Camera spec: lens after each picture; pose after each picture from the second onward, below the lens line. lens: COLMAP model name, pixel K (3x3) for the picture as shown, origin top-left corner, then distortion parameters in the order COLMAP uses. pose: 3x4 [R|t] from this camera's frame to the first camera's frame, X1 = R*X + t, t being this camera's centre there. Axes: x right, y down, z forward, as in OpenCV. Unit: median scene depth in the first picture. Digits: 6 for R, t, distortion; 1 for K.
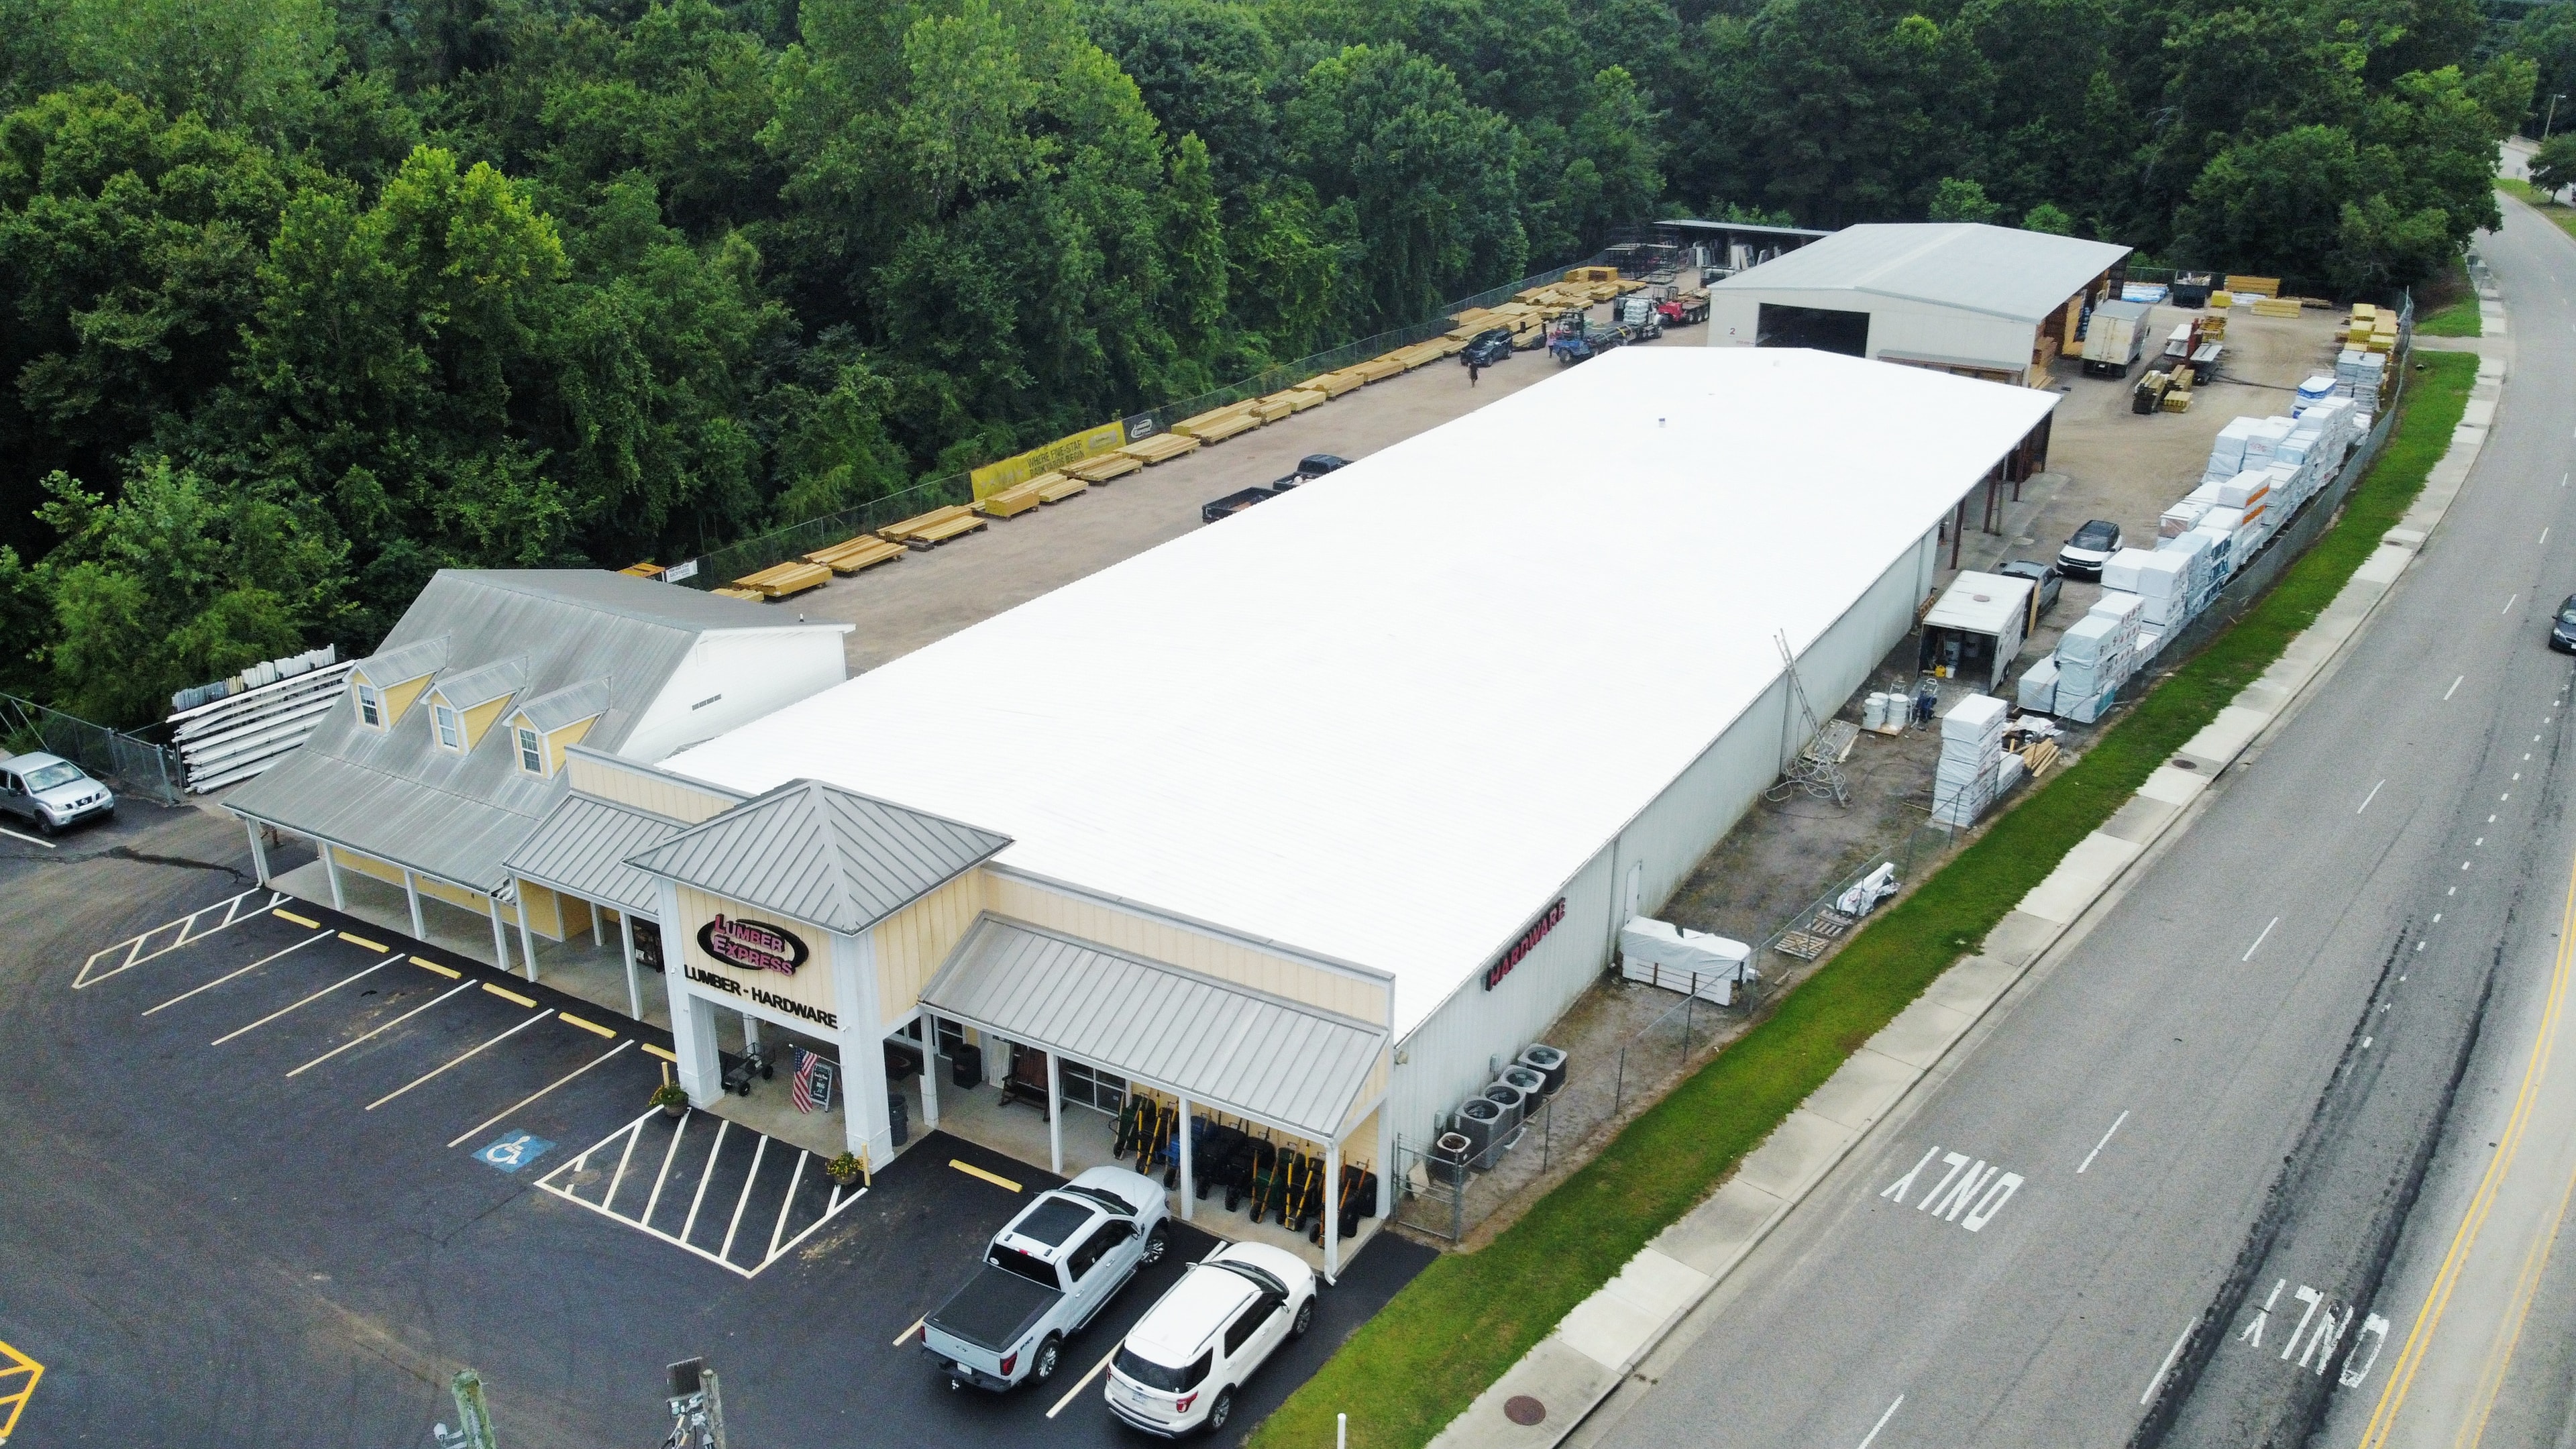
lens RADIAL K [[1955.8, 0, 1288.5], [0, 1955.8, 731.9], [0, 0, 1]] dist [-0.000957, -0.007534]
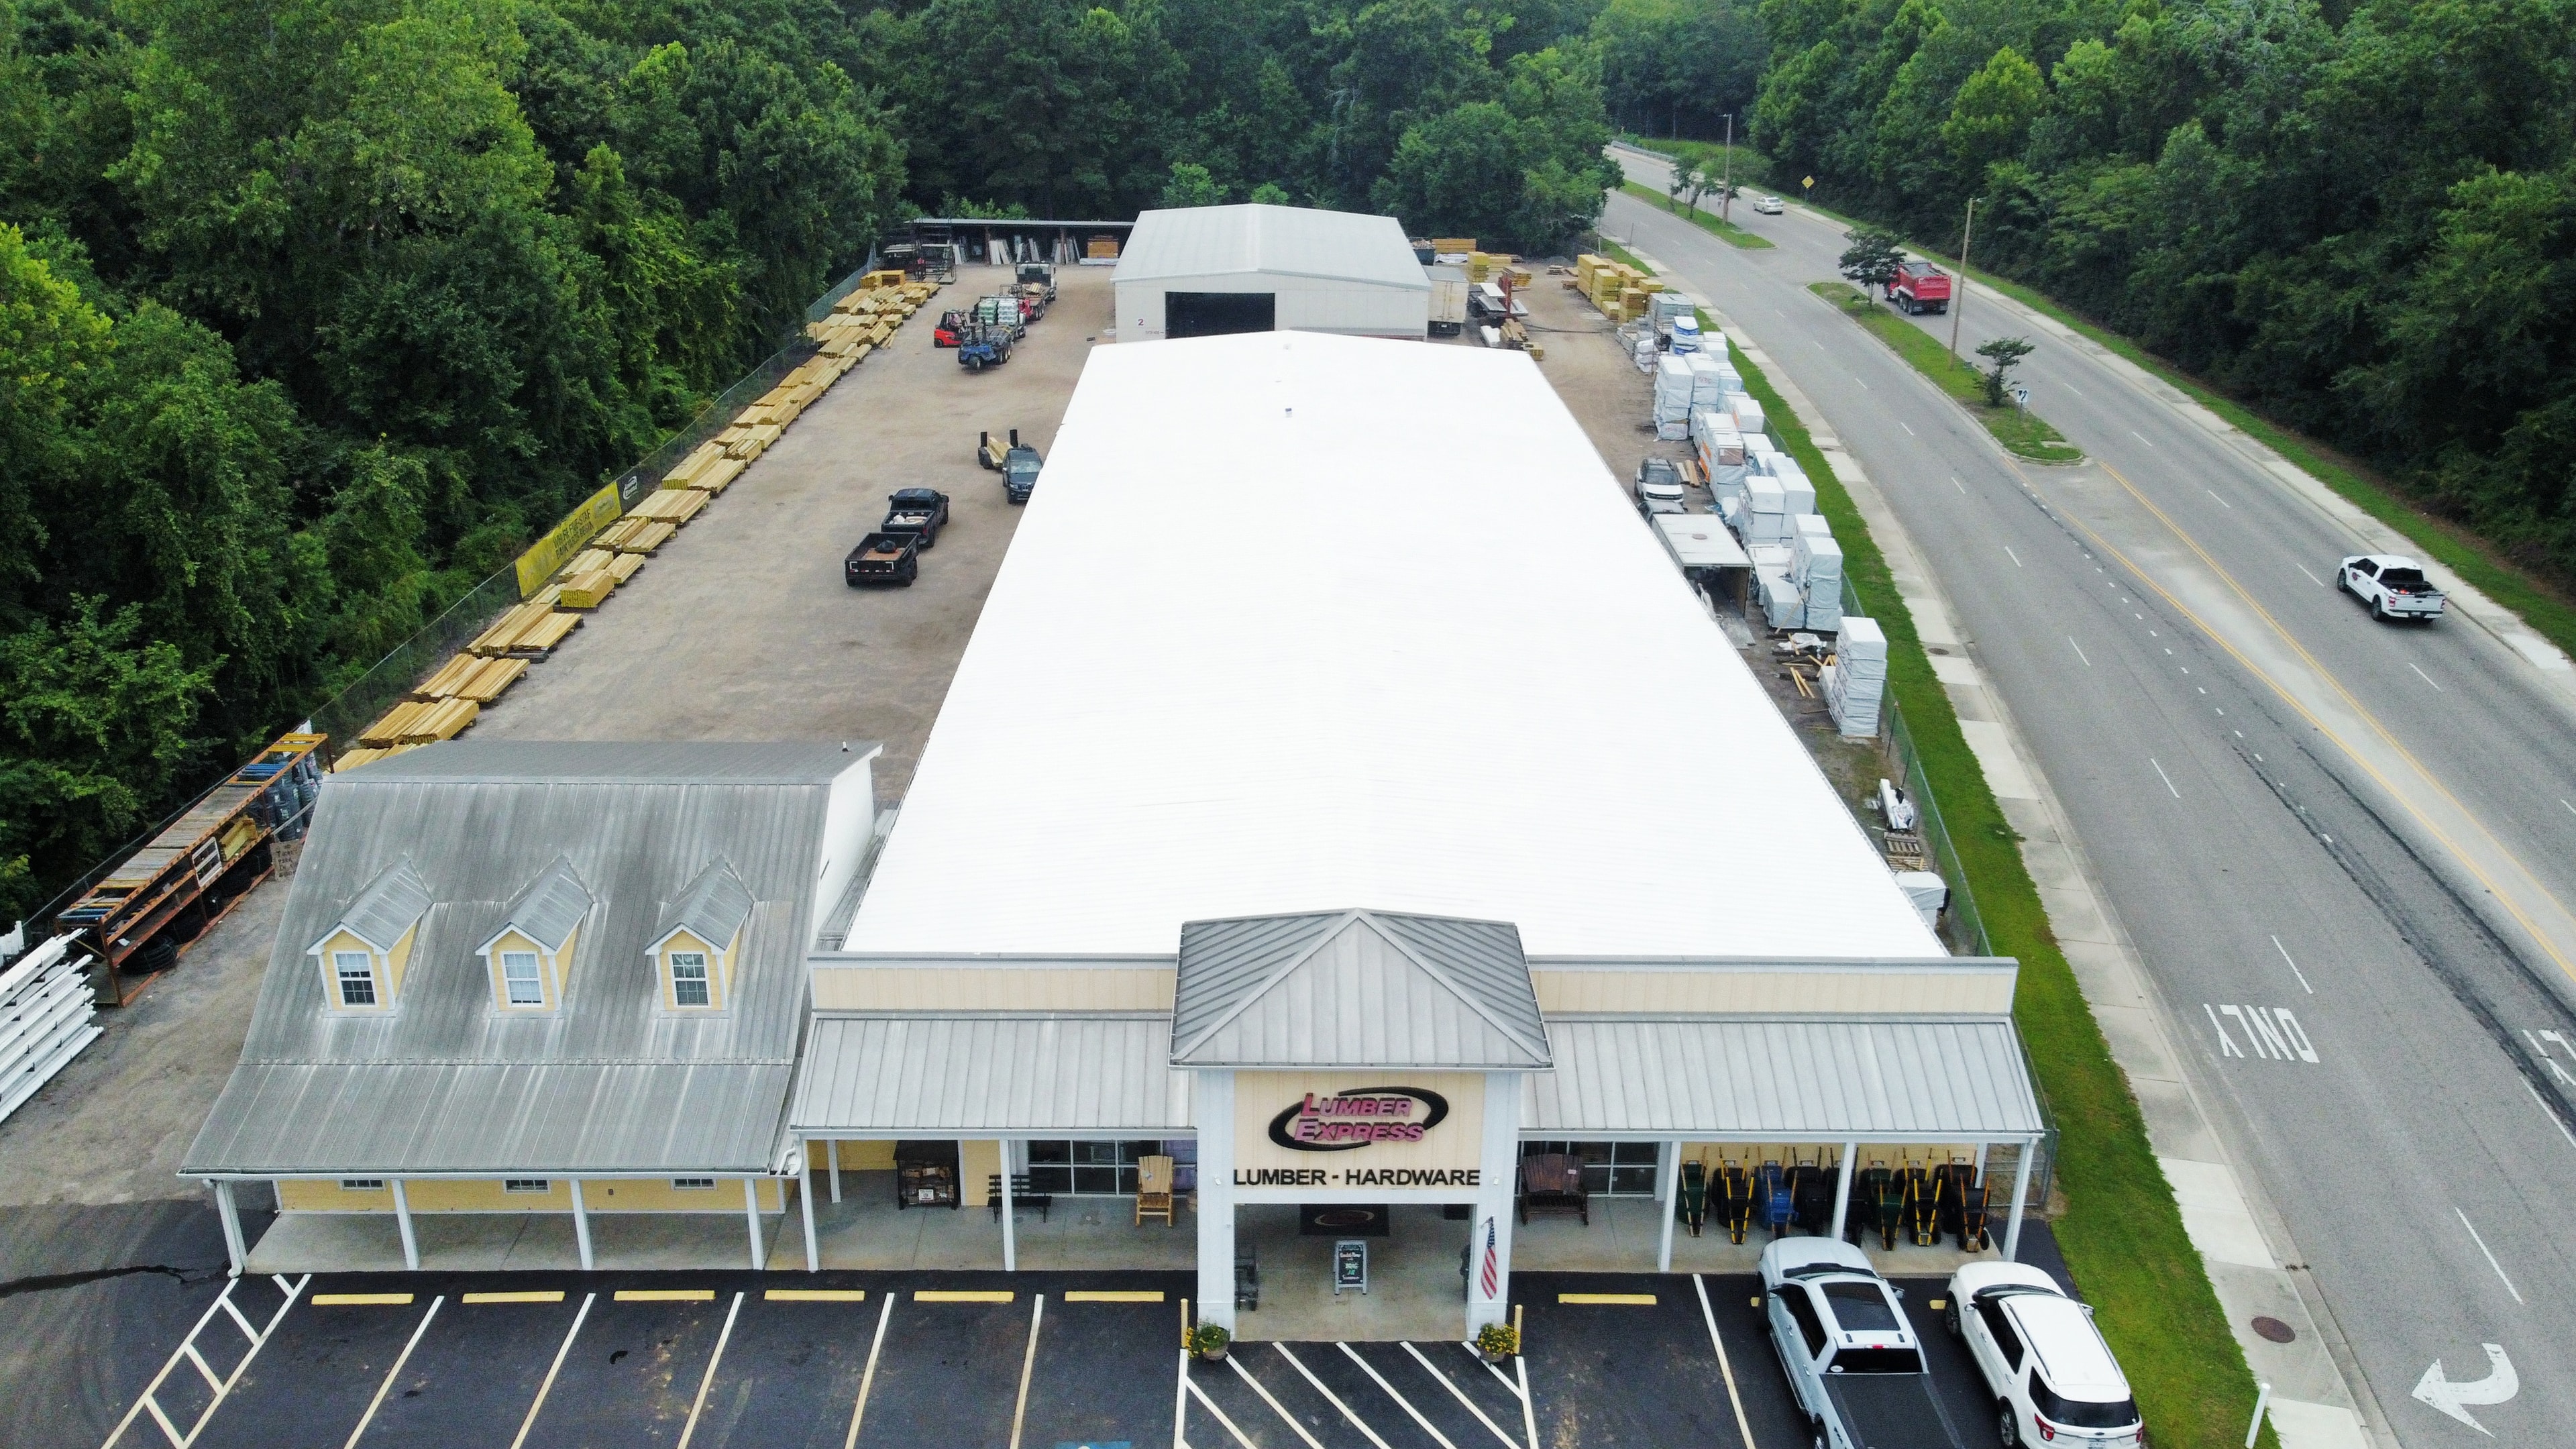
lens RADIAL K [[1955.8, 0, 1288.5], [0, 1955.8, 731.9], [0, 0, 1]] dist [-0.000957, -0.007534]
pose [[0.856354, -0.183438, 0.482710, -0.287976], [0.182936, 0.981922, 0.048609, -0.041958], [-0.482901, 0.046678, 0.874430, 0.121637]]
